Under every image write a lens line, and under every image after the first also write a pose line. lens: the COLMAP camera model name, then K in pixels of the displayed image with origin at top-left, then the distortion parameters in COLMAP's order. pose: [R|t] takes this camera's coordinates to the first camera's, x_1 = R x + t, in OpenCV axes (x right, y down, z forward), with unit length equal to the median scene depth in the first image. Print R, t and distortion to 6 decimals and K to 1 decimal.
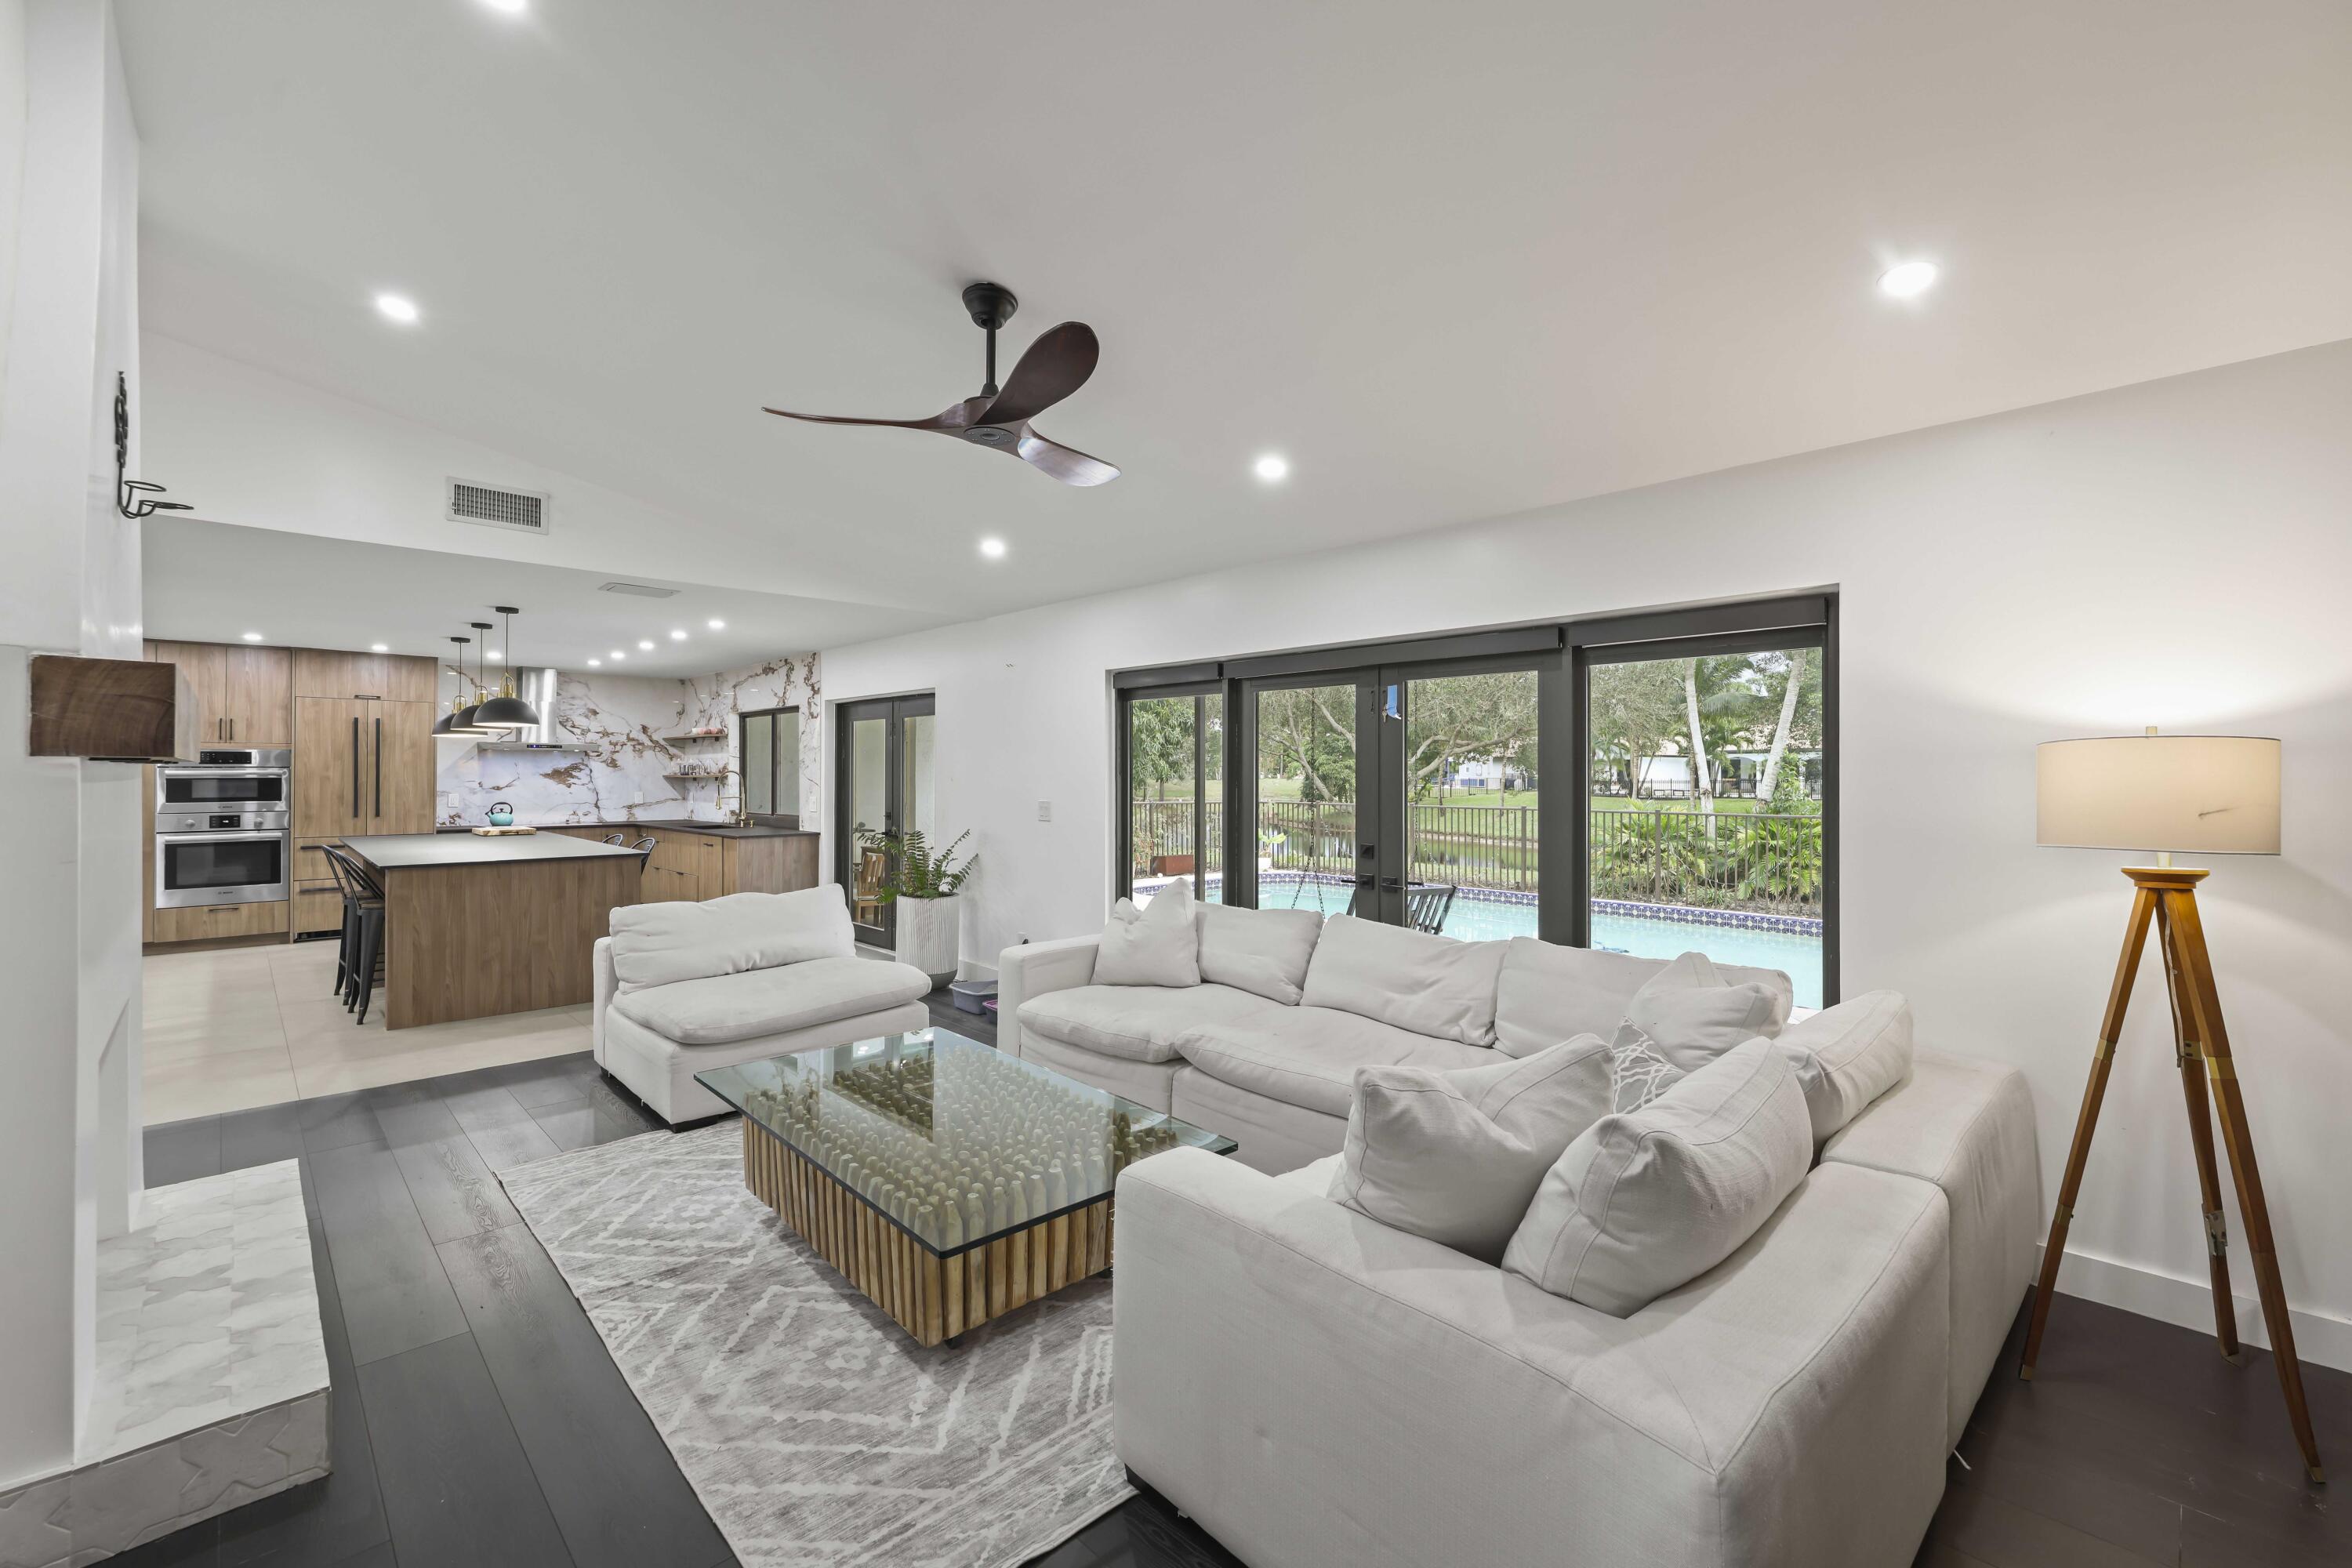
lens RADIAL K [[984.3, 0, 1184.4], [0, 984.3, 770.0], [0, 0, 1]] dist [0.000477, 0.000207]
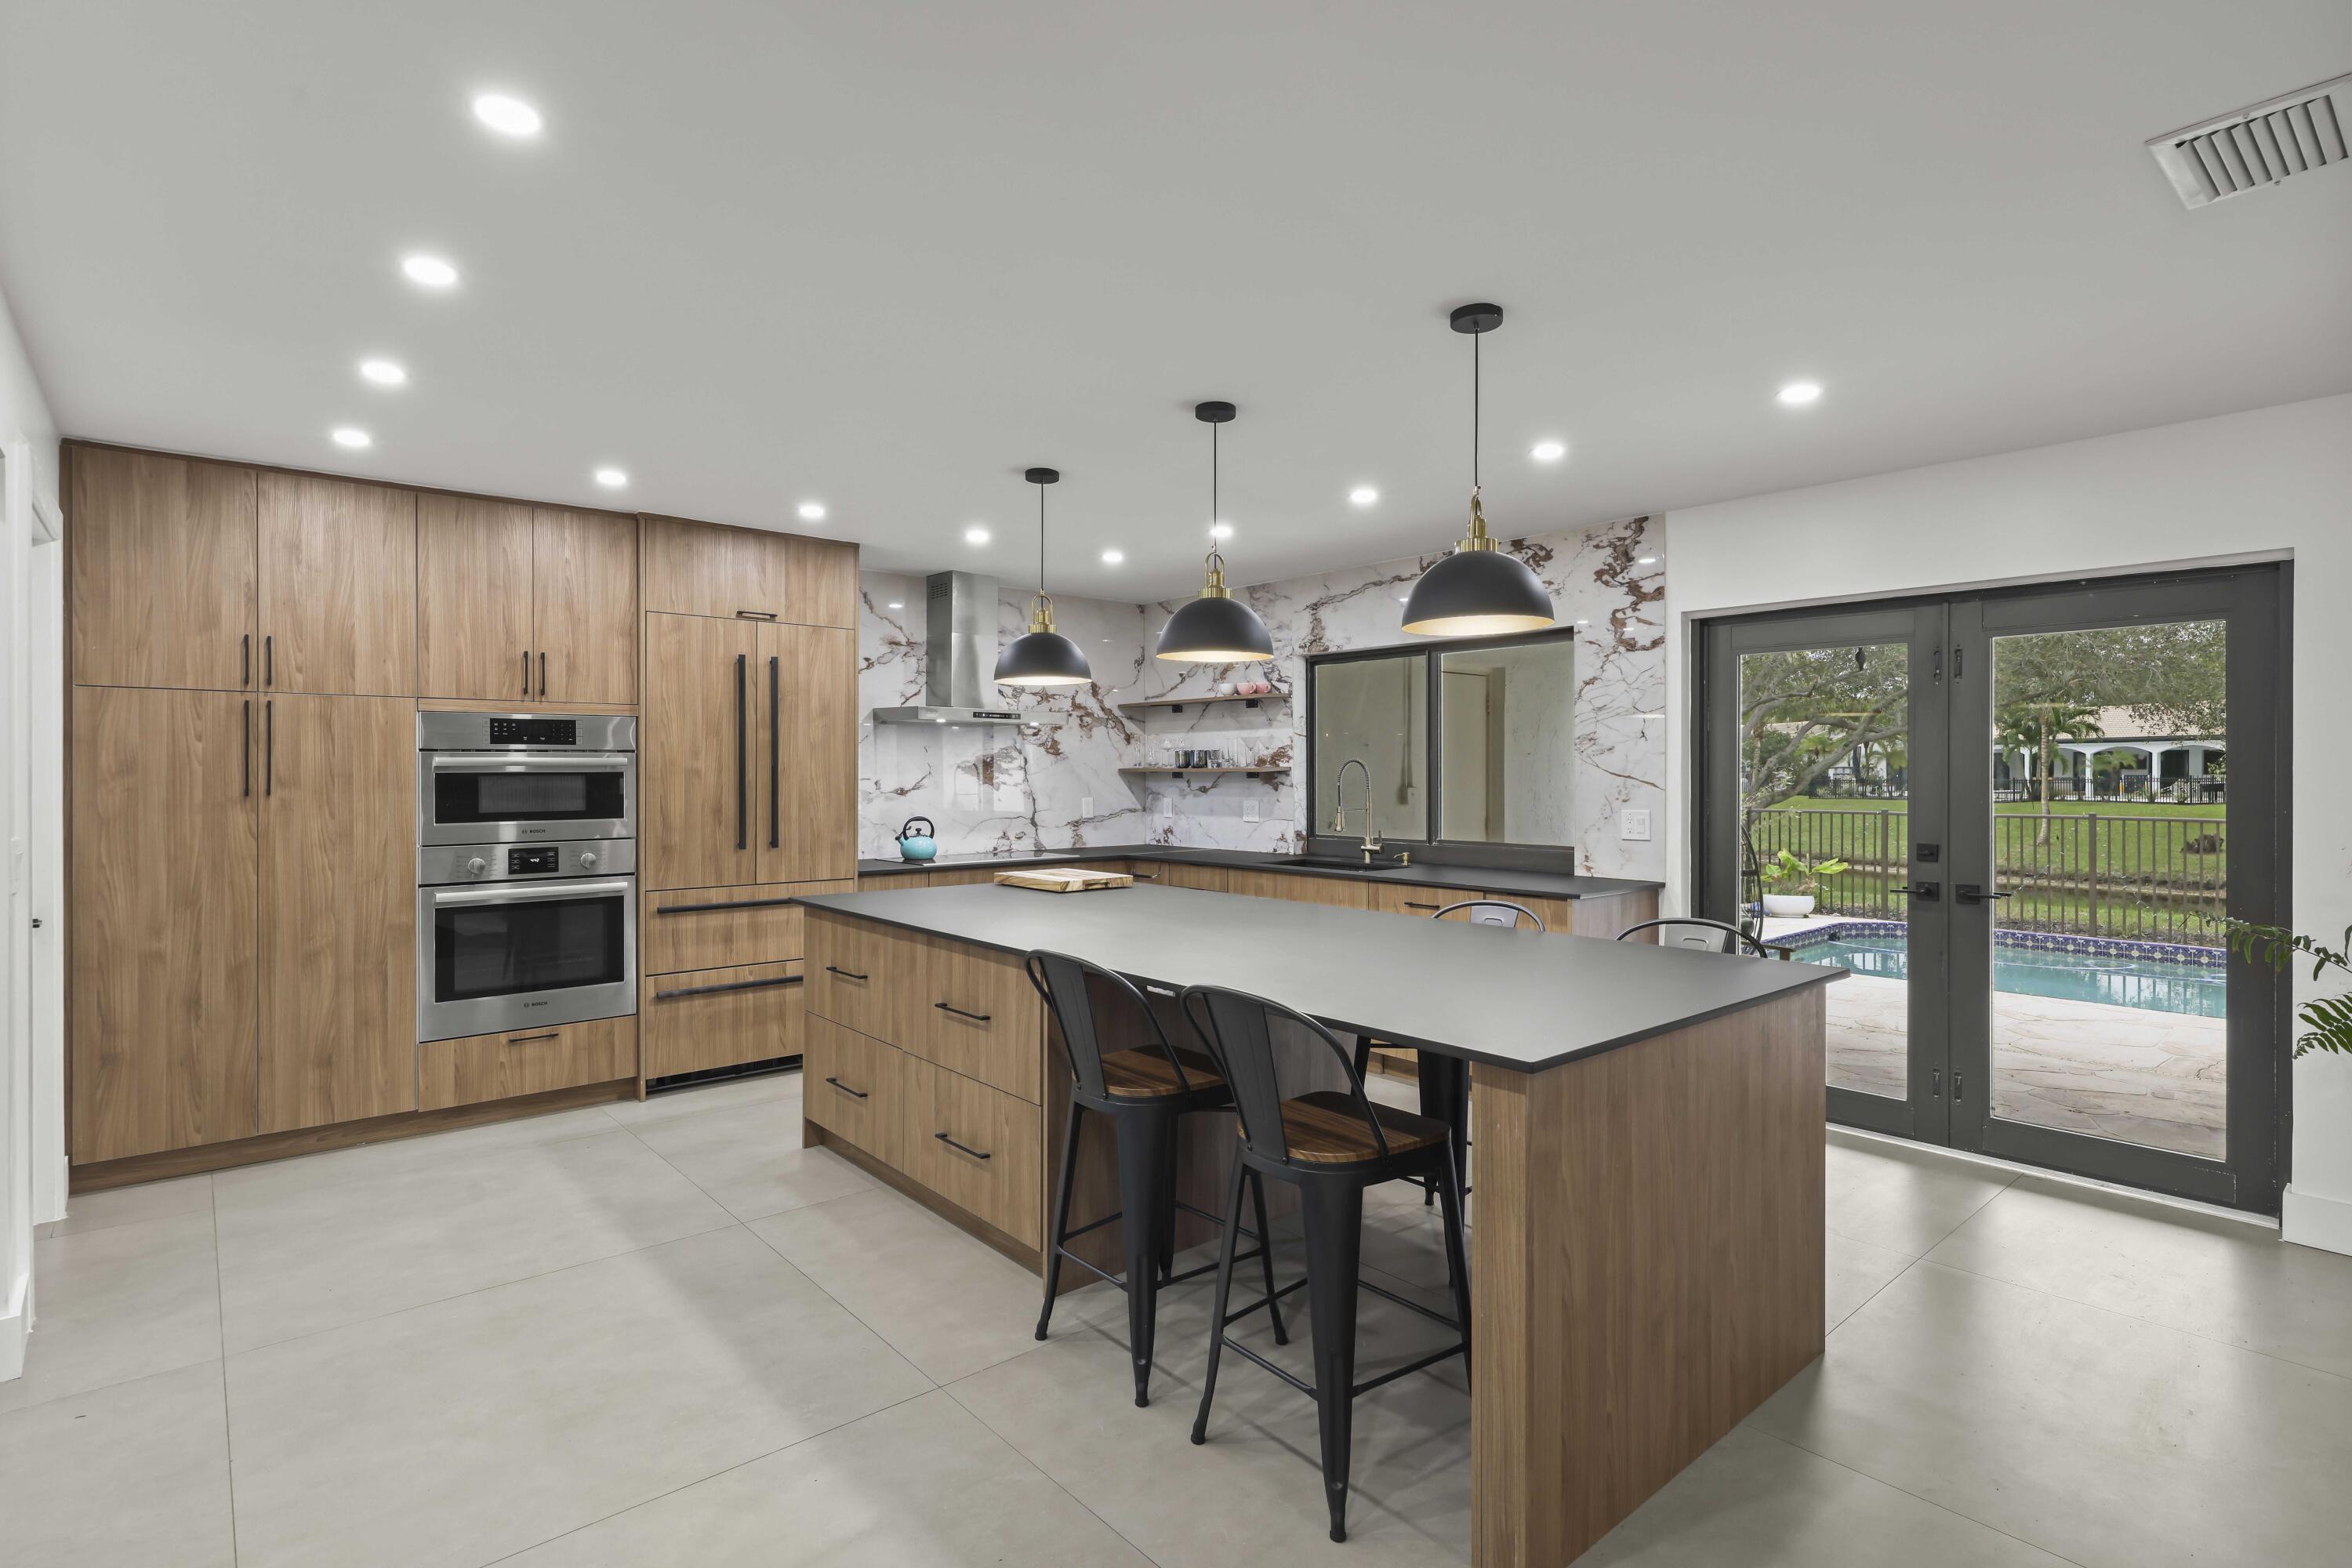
lens RADIAL K [[1144.0, 0, 1180.7], [0, 1144.0, 773.5], [0, 0, 1]] dist [0.004221, 0.000317]
pose [[0.998345, -0.001415, -0.057488, -0.577855], [0.001725, 0.999984, 0.005335, 0.005772], [0.057479, -0.005425, 0.998332, 0.416818]]
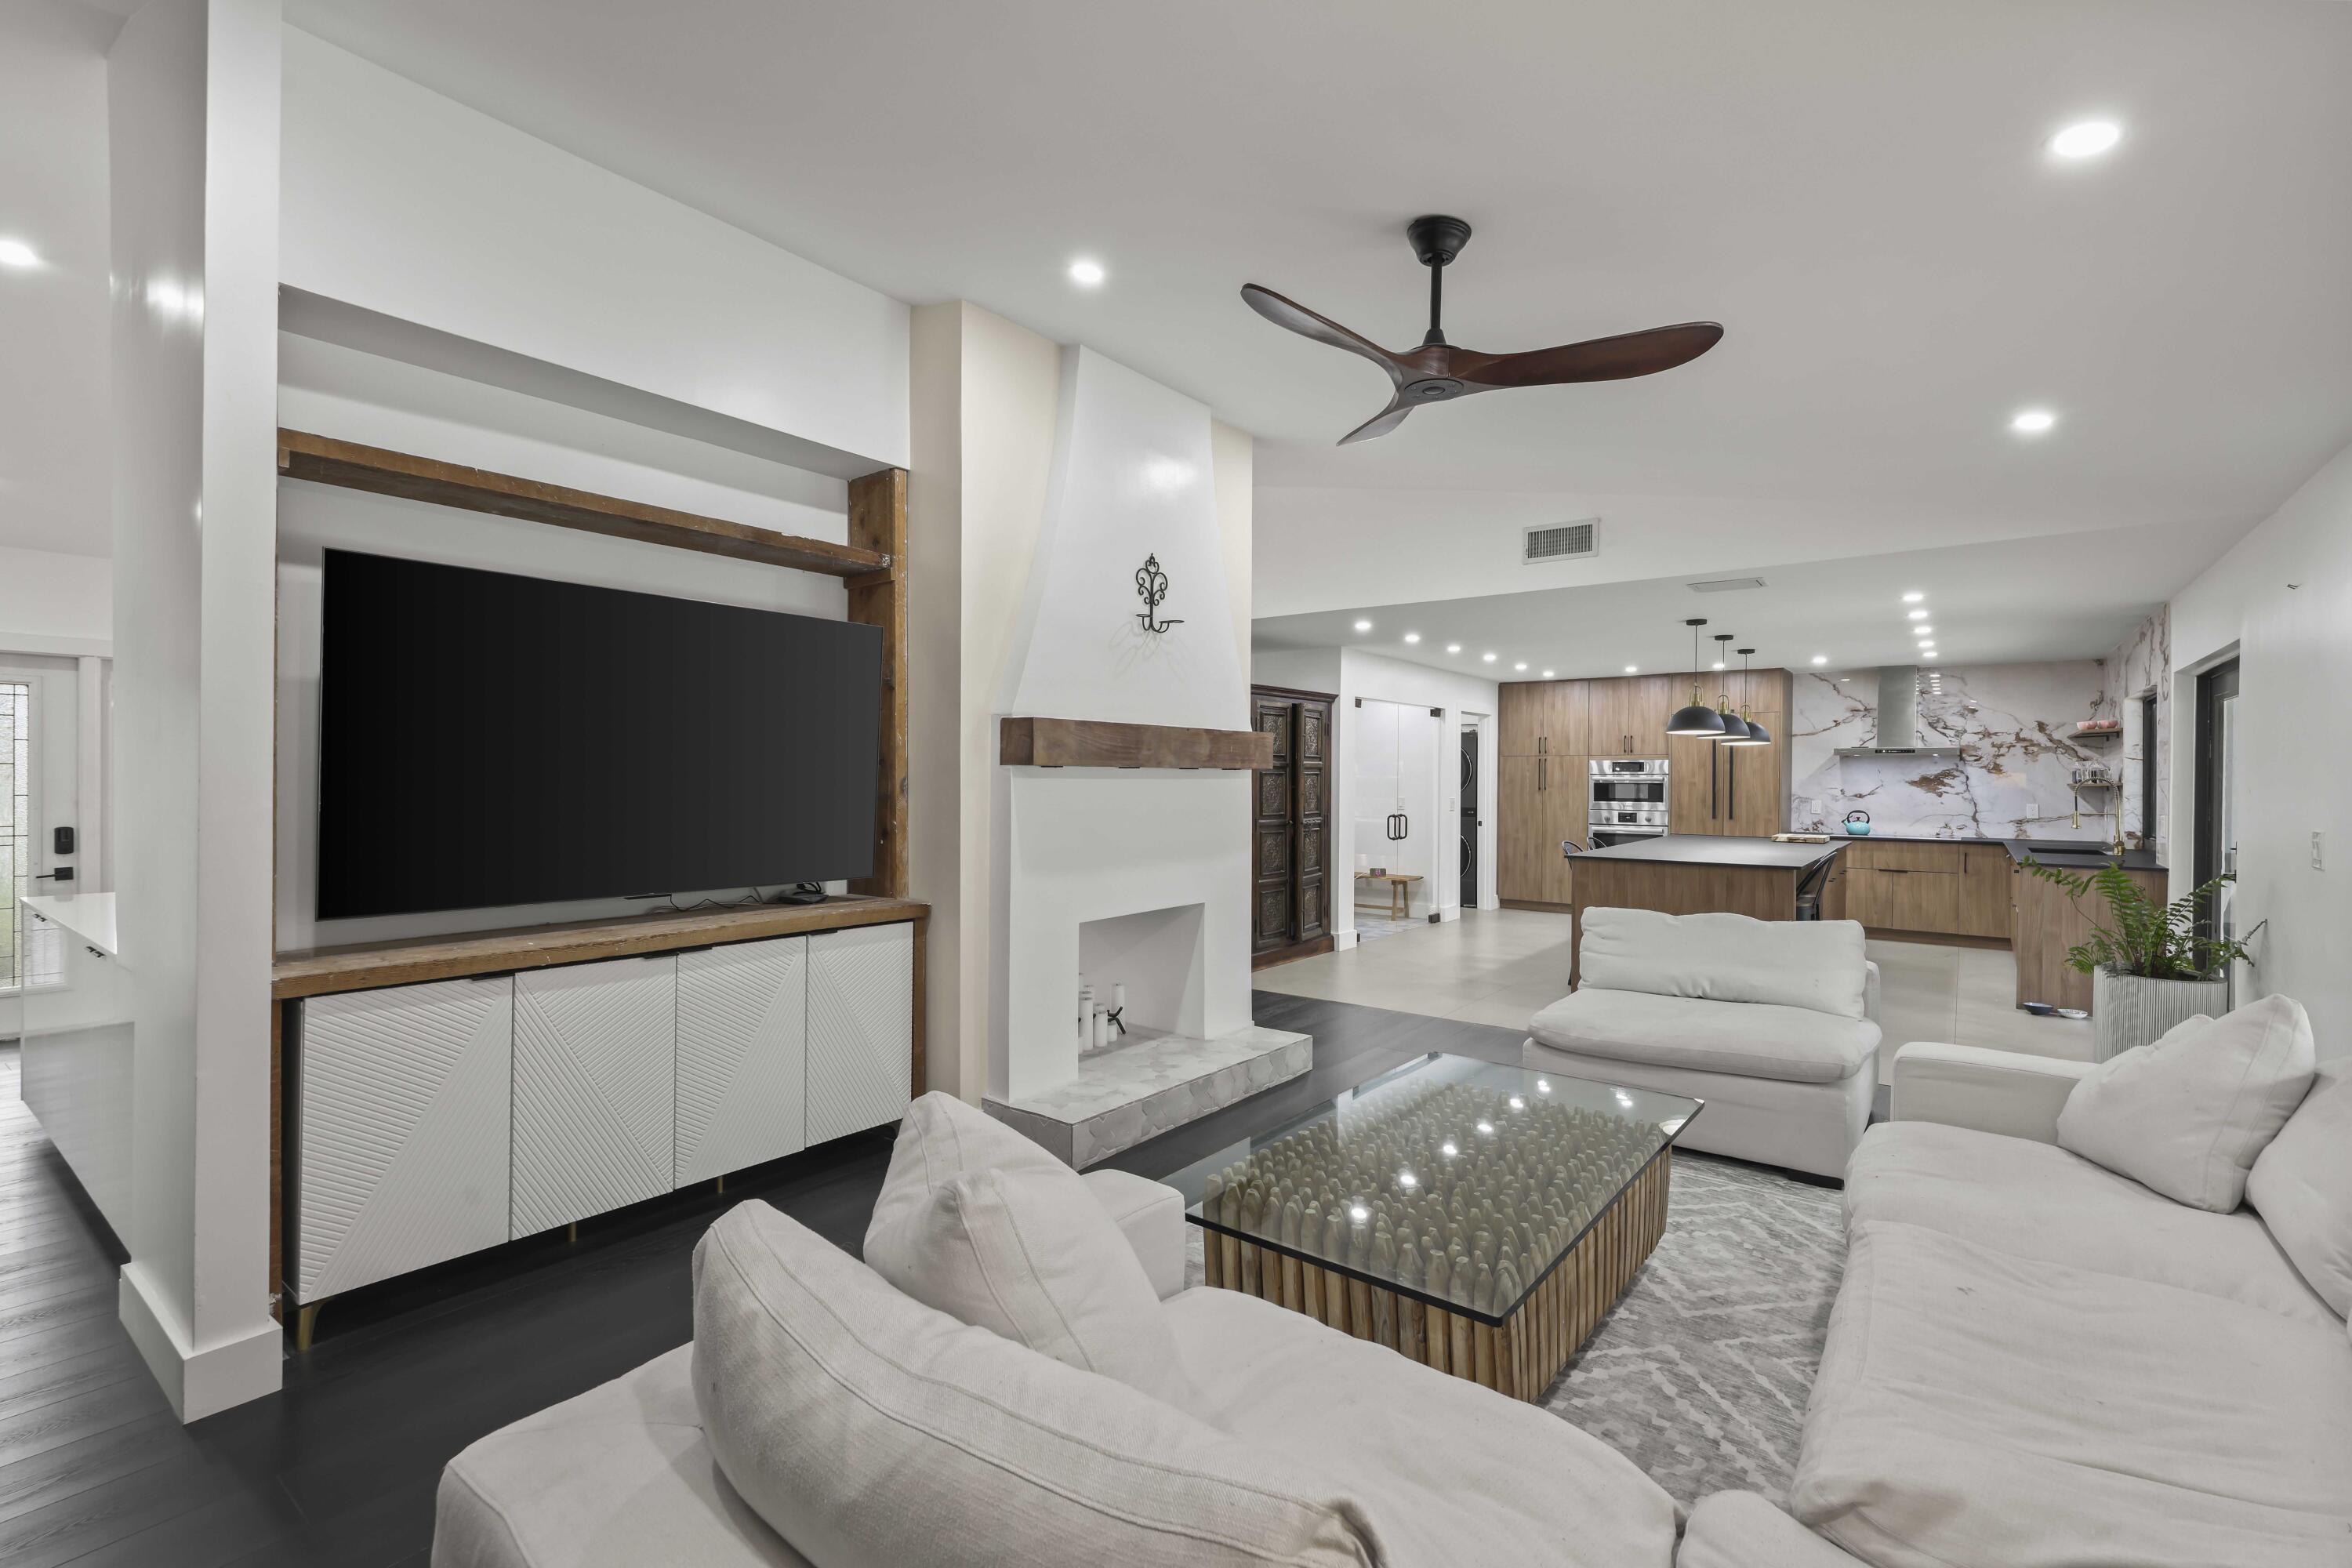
lens RADIAL K [[1039.7, 0, 1176.0], [0, 1039.7, 784.0], [0, 0, 1]] dist [-0.000819, 0.000126]
pose [[0.146457, 0.006568, -0.989195, 0.238561], [-0.002039, 0.999978, 0.006338, 0.002142], [0.989215, 0.001088, 0.146467, 0.220575]]
